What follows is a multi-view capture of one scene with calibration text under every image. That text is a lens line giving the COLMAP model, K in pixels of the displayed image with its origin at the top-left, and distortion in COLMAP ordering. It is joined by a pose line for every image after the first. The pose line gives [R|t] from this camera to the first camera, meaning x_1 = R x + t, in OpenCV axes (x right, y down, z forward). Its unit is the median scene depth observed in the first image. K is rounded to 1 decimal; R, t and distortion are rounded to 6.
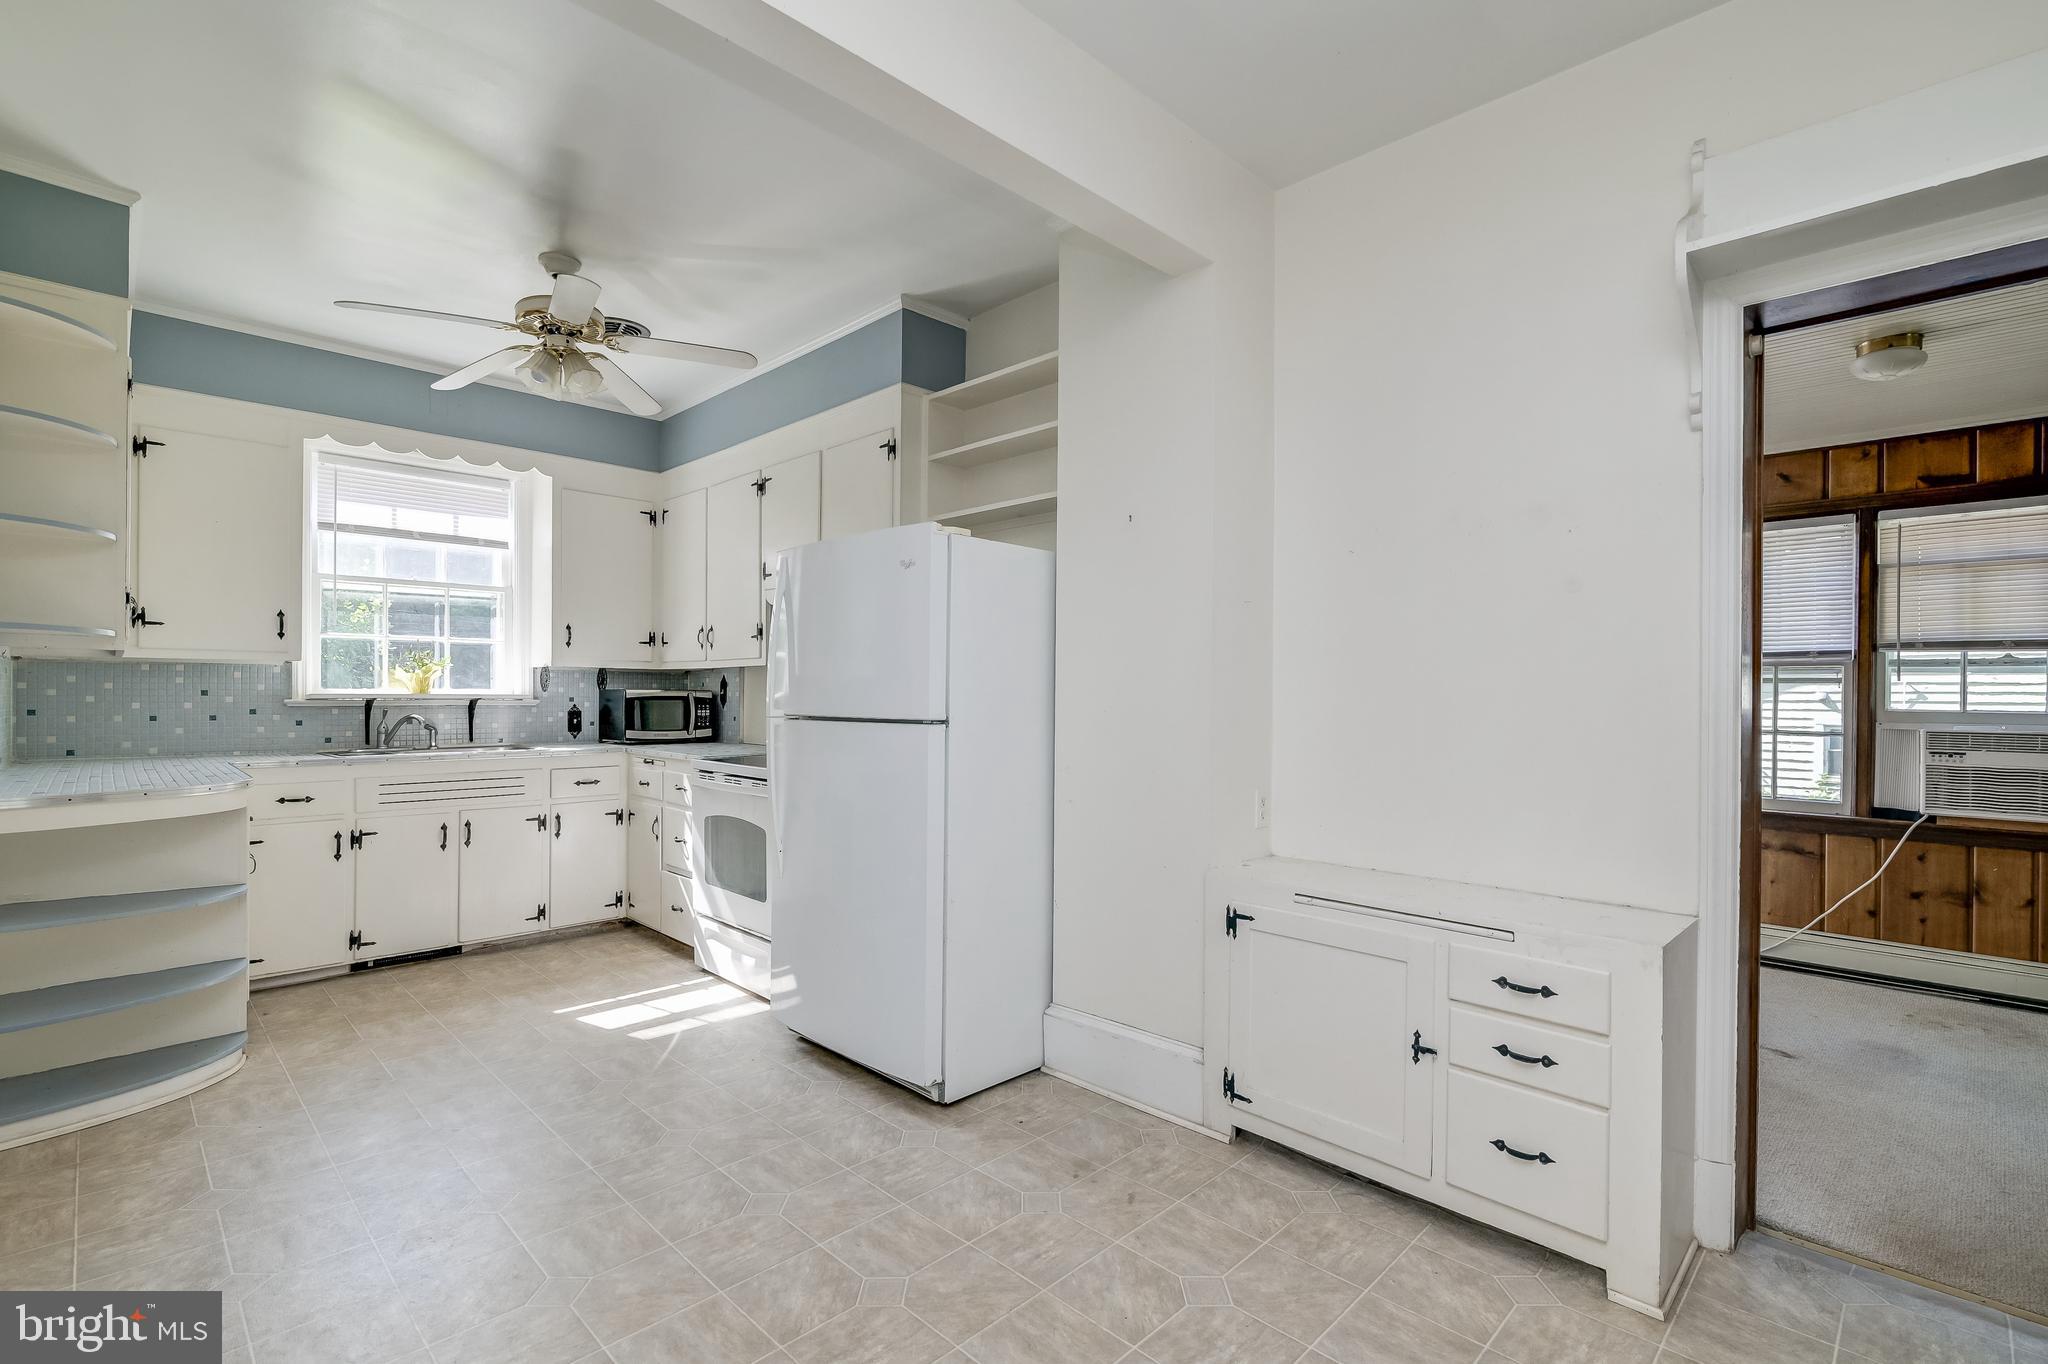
lens RADIAL K [[935.5, 0, 1028.6], [0, 935.5, 693.1], [0, 0, 1]] dist [-0.004624, -0.000587]
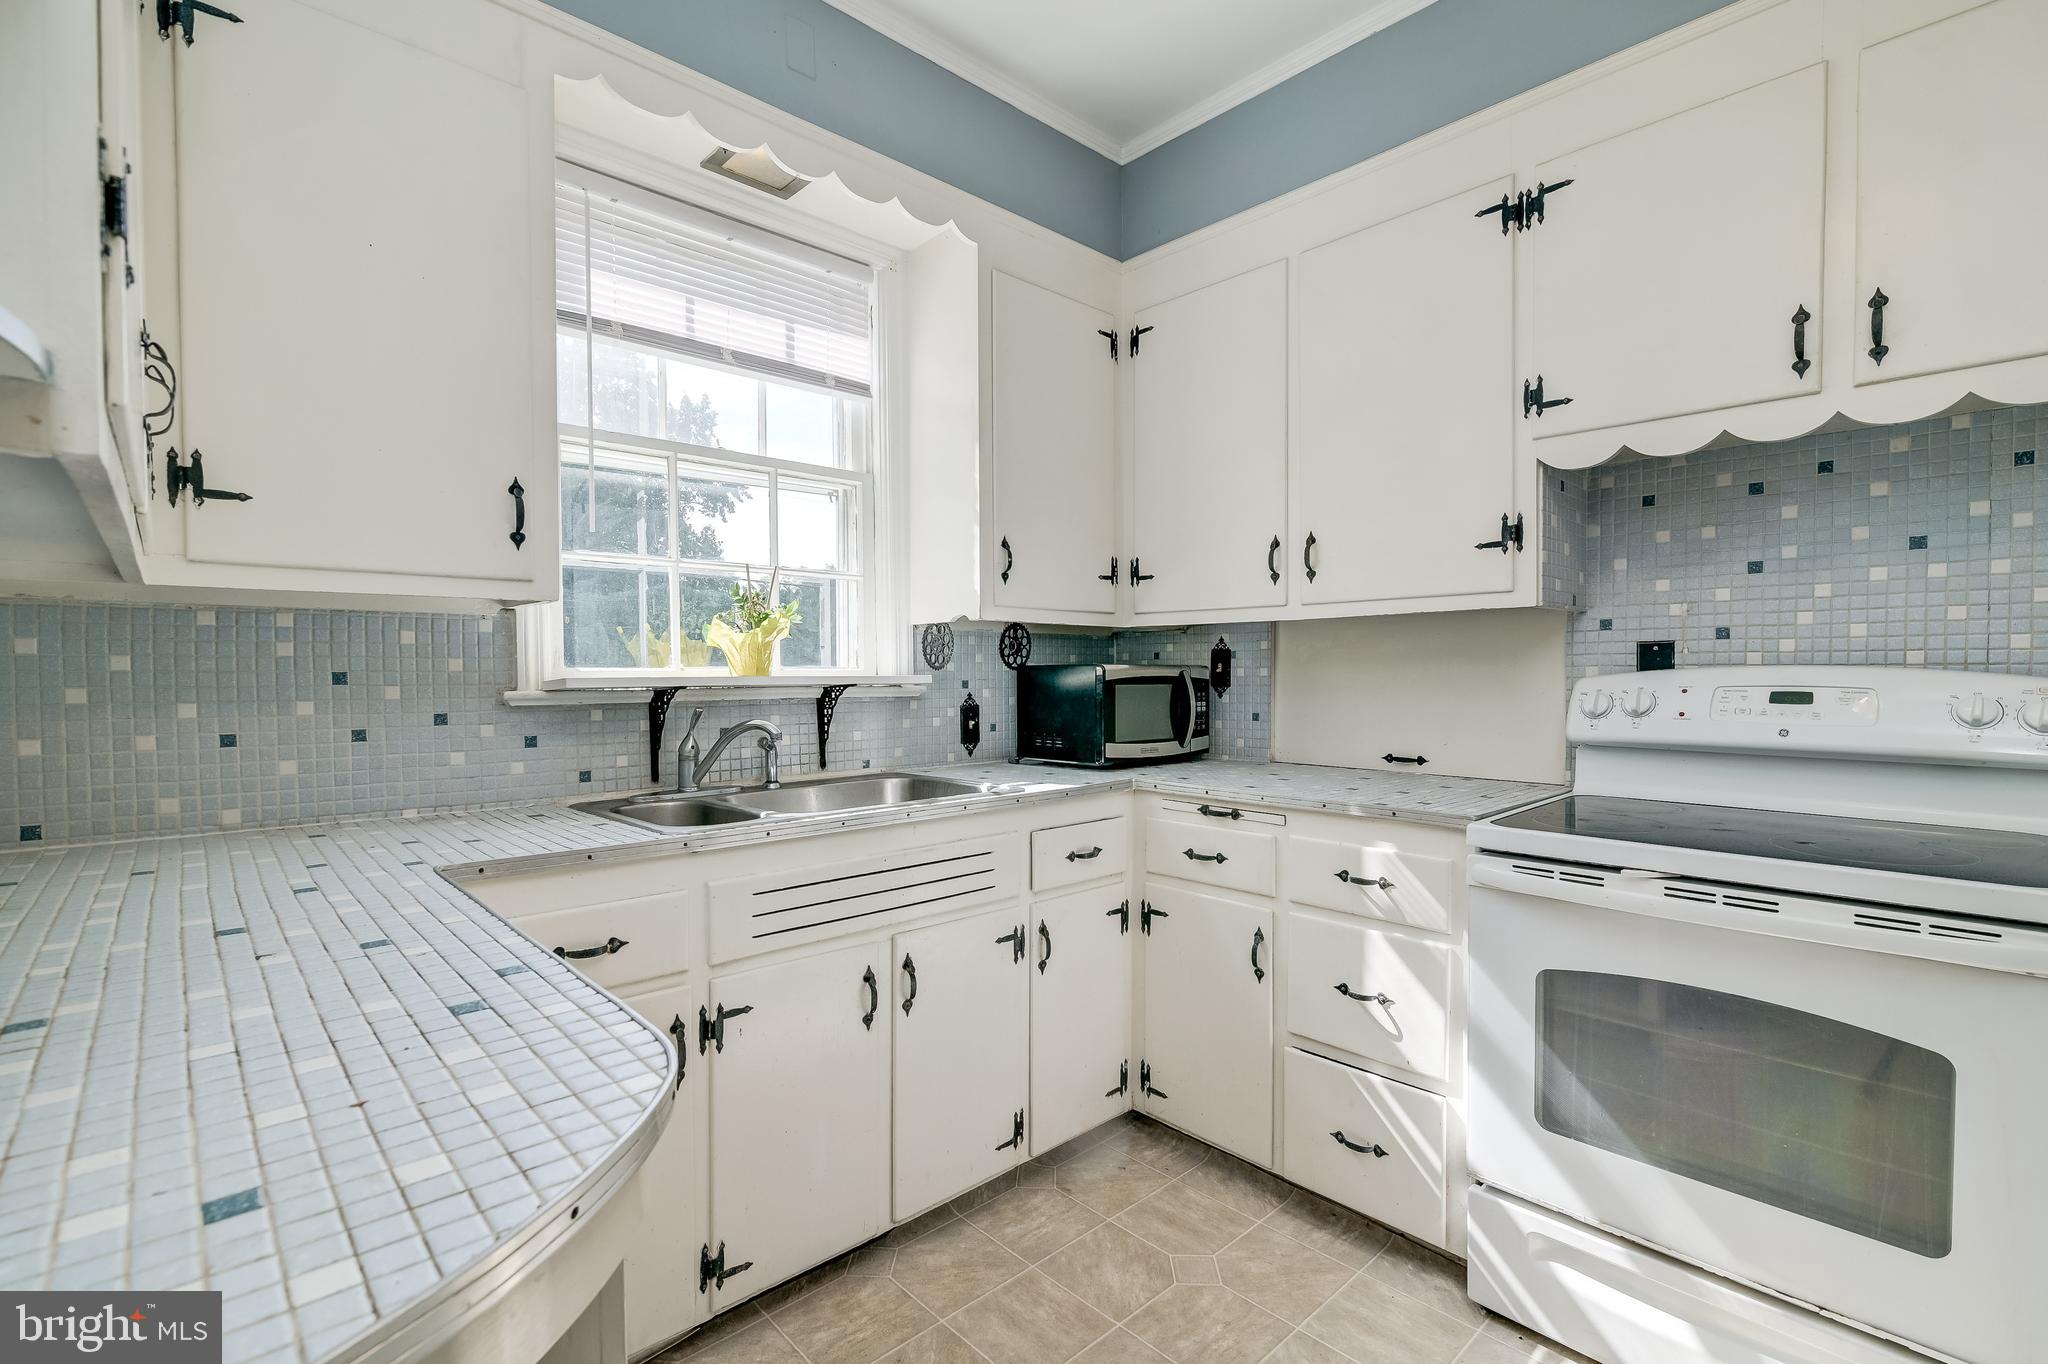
lens RADIAL K [[930.6, 0, 1020.7], [0, 930.6, 692.8], [0, 0, 1]] dist [-0.006741, -0.000265]
pose [[0.999257, -0.008881, -0.037505, -0.507120], [0.009720, 0.999705, 0.022267, -0.000271], [0.037297, -0.022615, 0.999048, 0.533586]]
